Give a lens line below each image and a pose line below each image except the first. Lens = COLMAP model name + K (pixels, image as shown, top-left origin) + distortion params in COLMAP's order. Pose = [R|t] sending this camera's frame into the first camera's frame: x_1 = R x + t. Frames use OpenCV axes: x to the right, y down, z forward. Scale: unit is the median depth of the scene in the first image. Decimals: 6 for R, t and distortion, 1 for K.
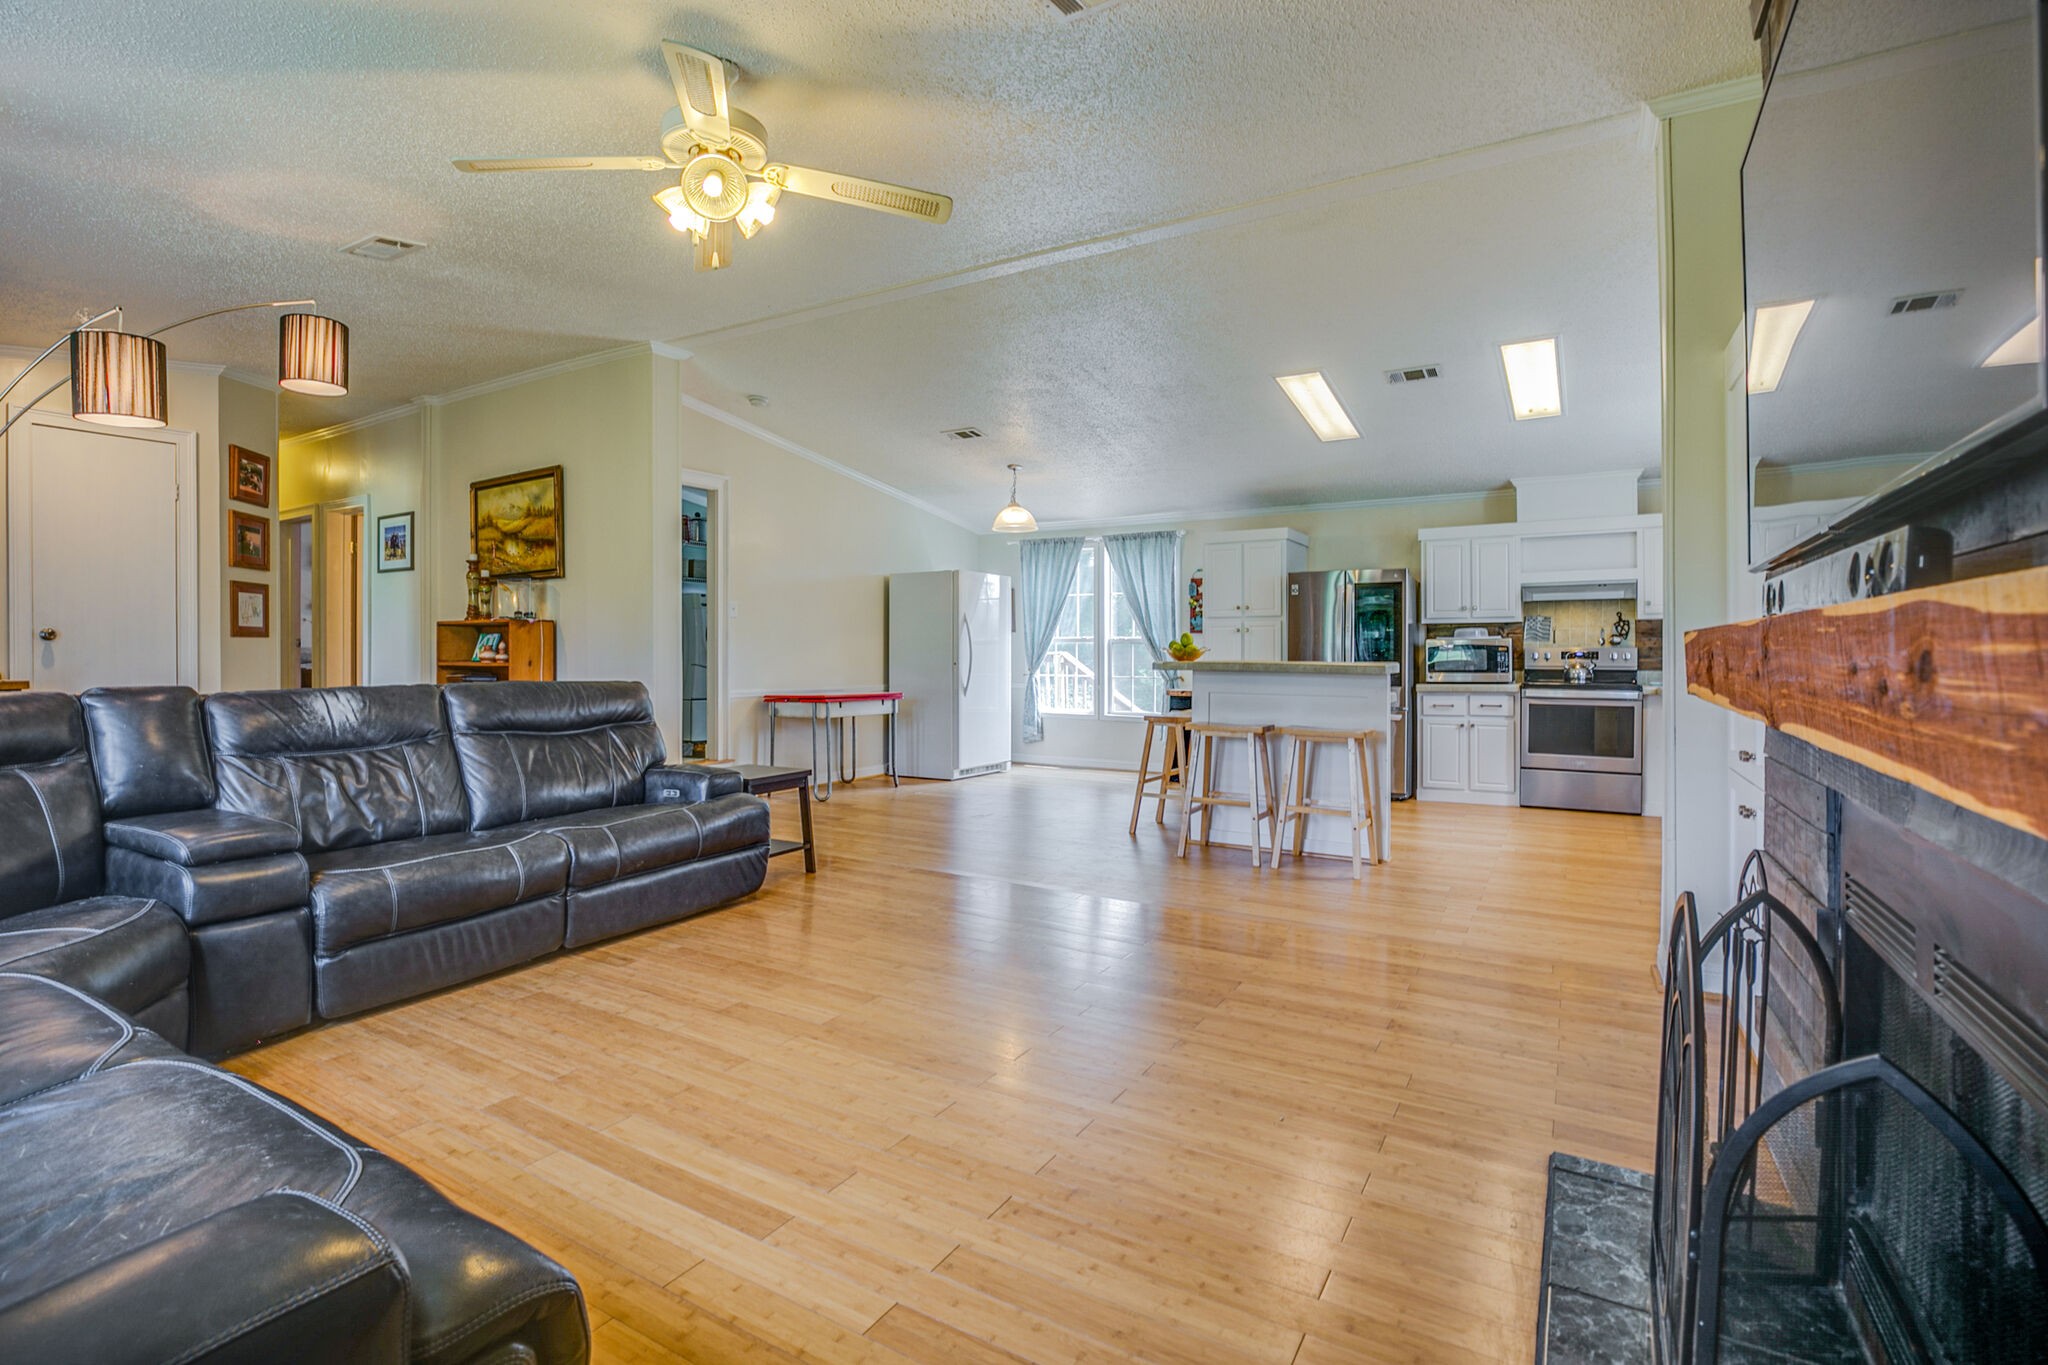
lens RADIAL K [[939.0, 0, 1025.3], [0, 939.0, 653.7], [0, 0, 1]] dist [0.001714, 0.000291]
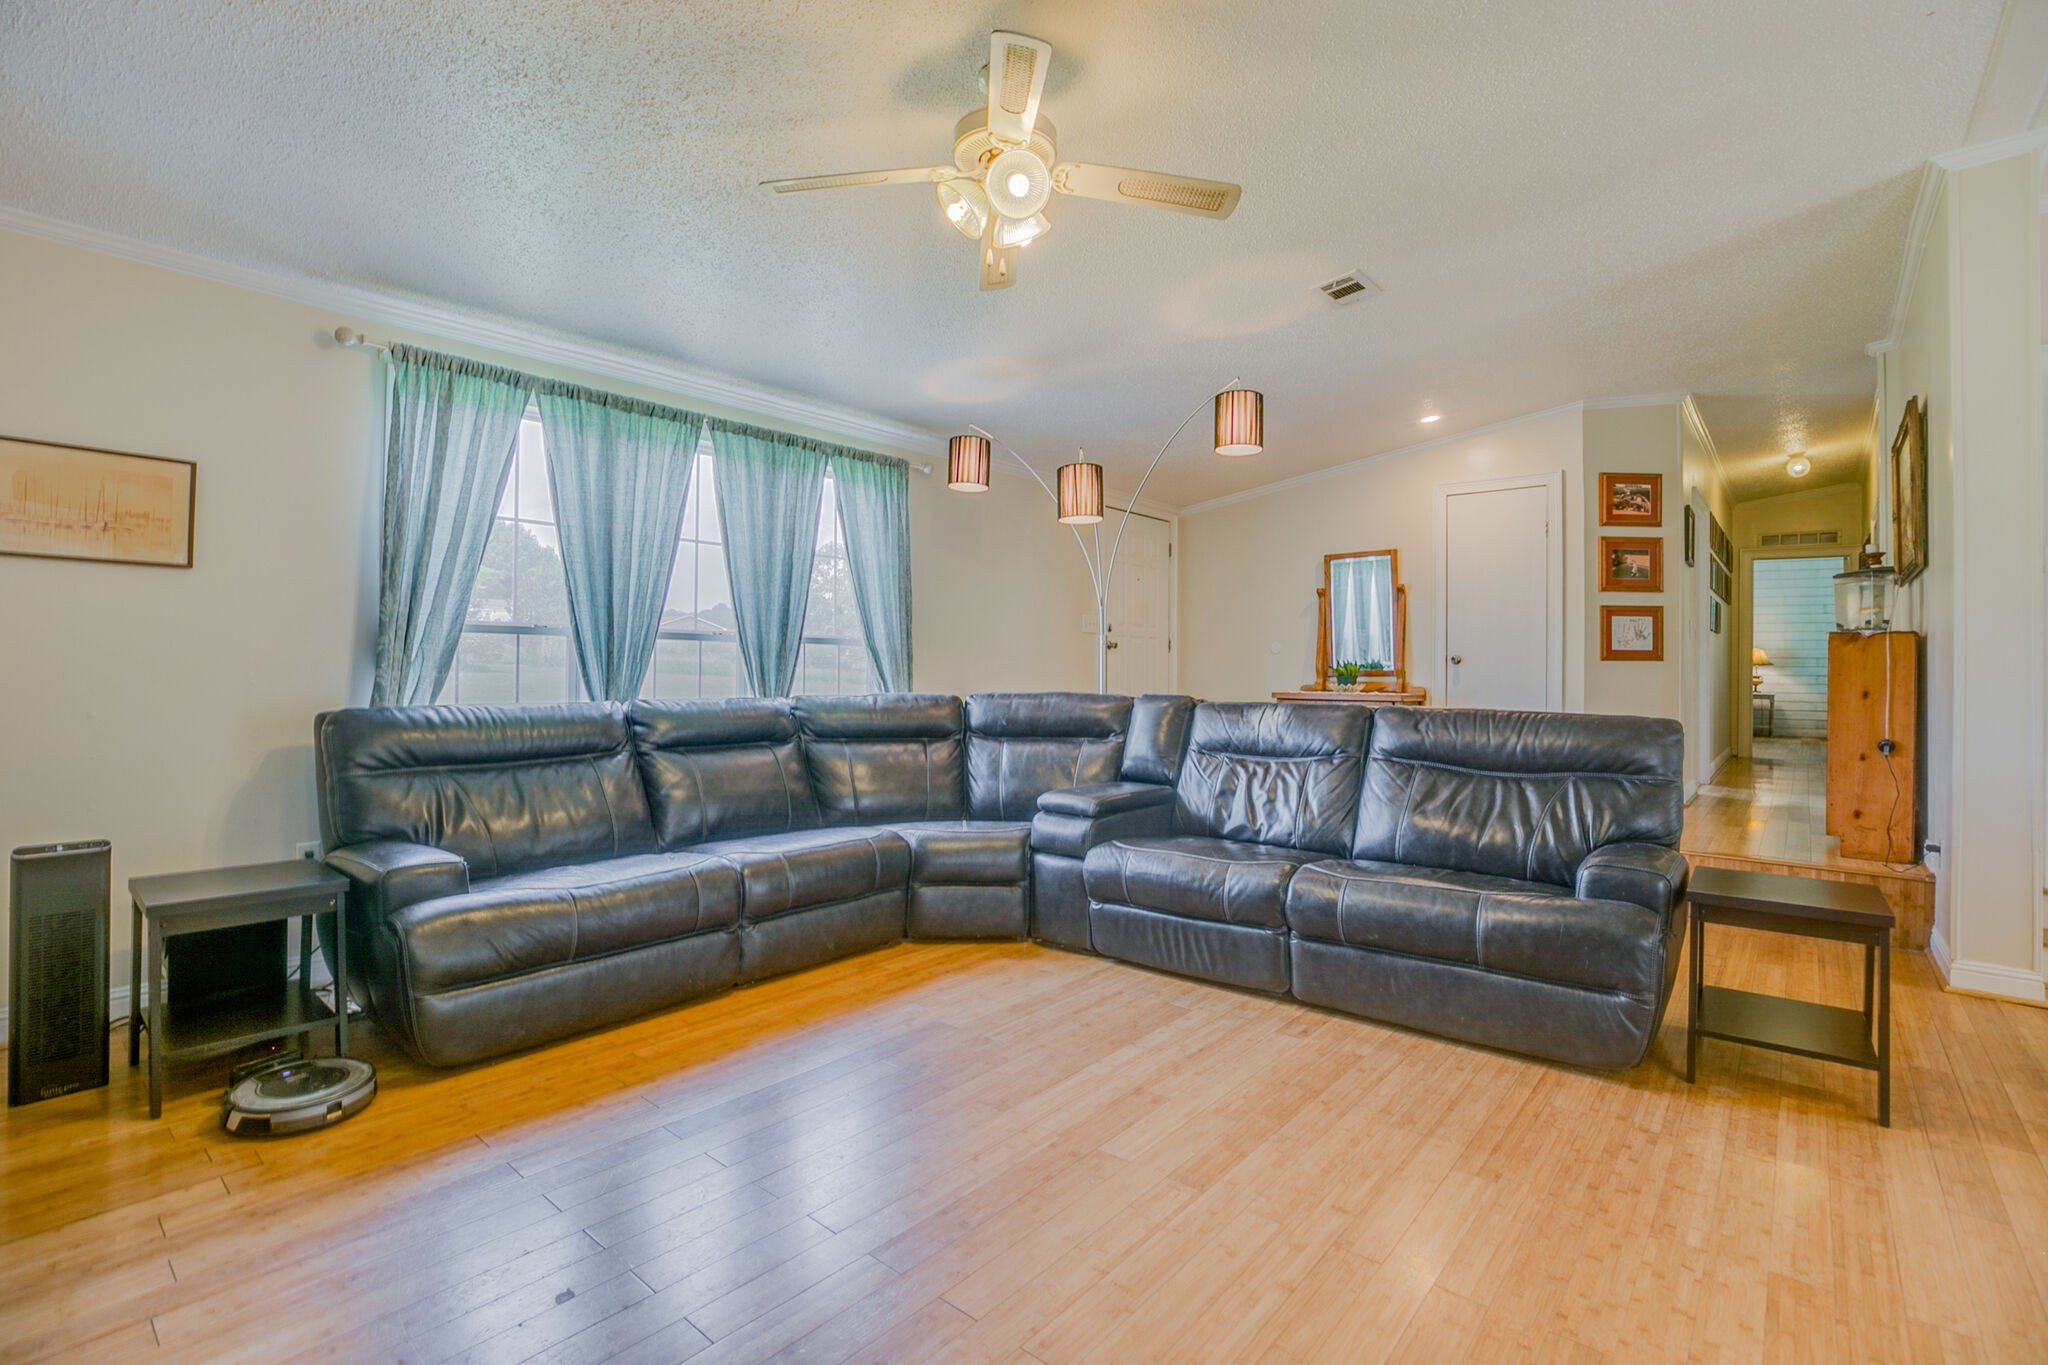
lens RADIAL K [[953.9, 0, 981.1], [0, 953.9, 660.2], [0, 0, 1]] dist [-0.012644, 0.001332]
pose [[-0.165271, -0.010038, -0.986197, 0.499183], [-0.012306, 0.999891, -0.008115, -0.002899], [0.986171, 0.010795, -0.165376, 0.886192]]
